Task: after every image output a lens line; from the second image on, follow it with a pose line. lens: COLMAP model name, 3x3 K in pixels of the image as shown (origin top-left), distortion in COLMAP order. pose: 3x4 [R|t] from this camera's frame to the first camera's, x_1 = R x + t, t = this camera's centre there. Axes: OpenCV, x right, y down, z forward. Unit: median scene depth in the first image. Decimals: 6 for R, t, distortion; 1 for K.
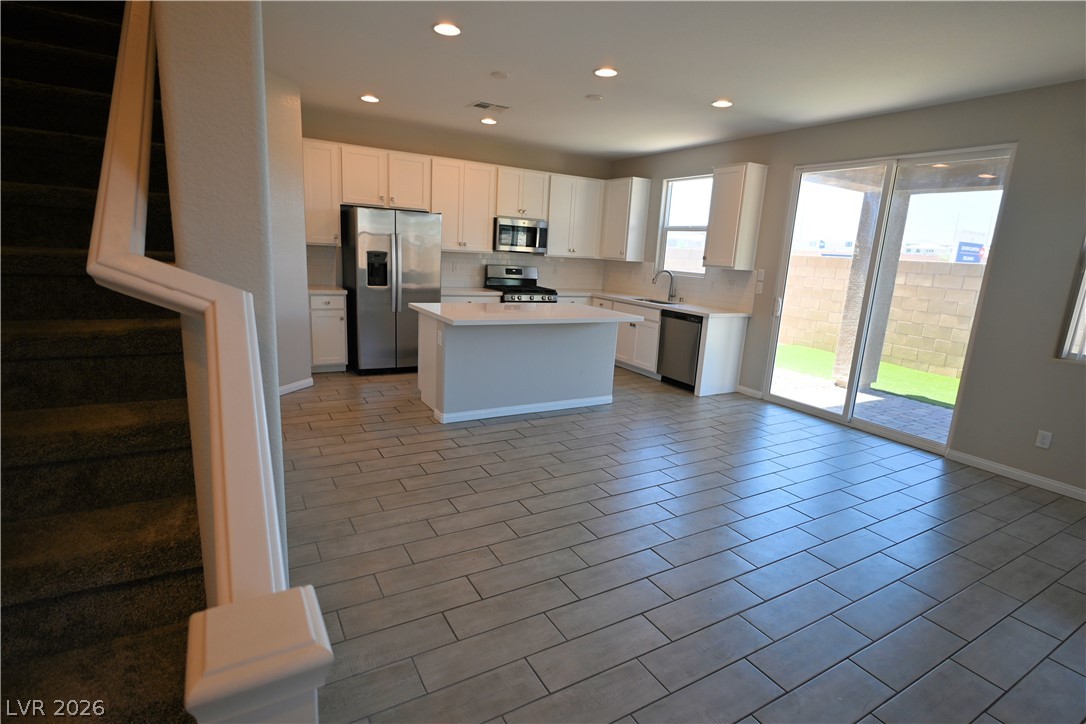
lens RADIAL K [[532.1, 0, 543.2], [0, 532.1, 366.1], [0, 0, 1]] dist [-0.004046, 0.001356]
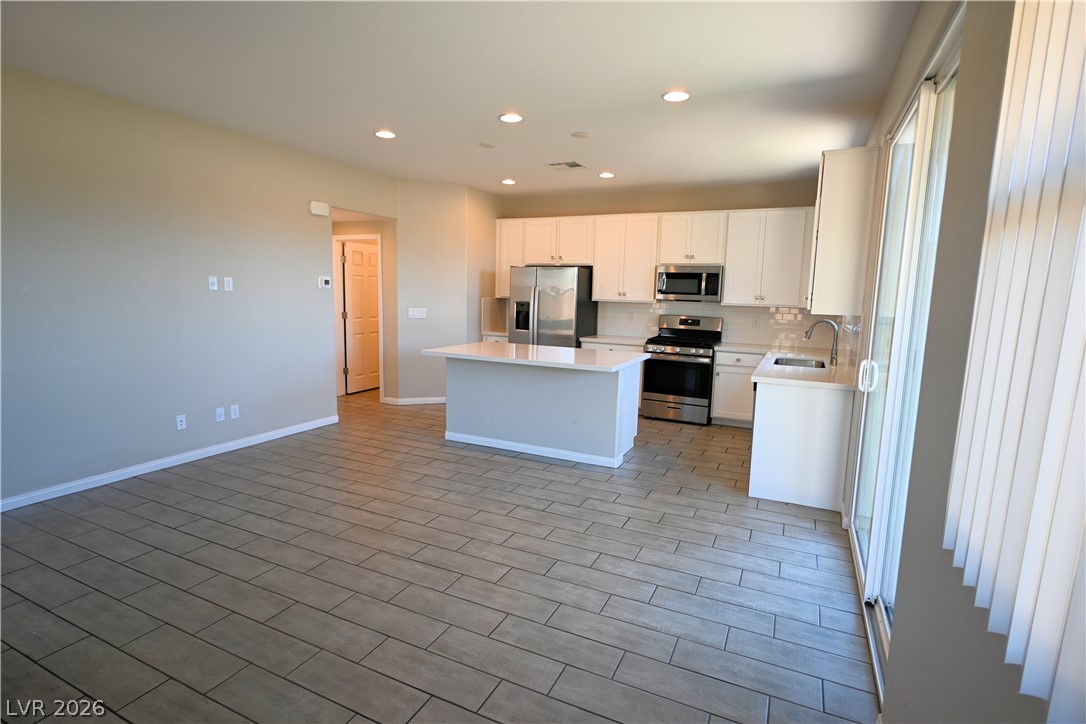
lens RADIAL K [[532.1, 0, 545.5], [0, 532.1, 363.2], [0, 0, 1]] dist [-0.004046, 0.001356]
pose [[0.565734, 0.067584, -0.821813, 0.843273], [-0.172231, 0.984338, -0.037614, -0.049524], [0.806400, 0.162821, 0.568514, 0.449790]]
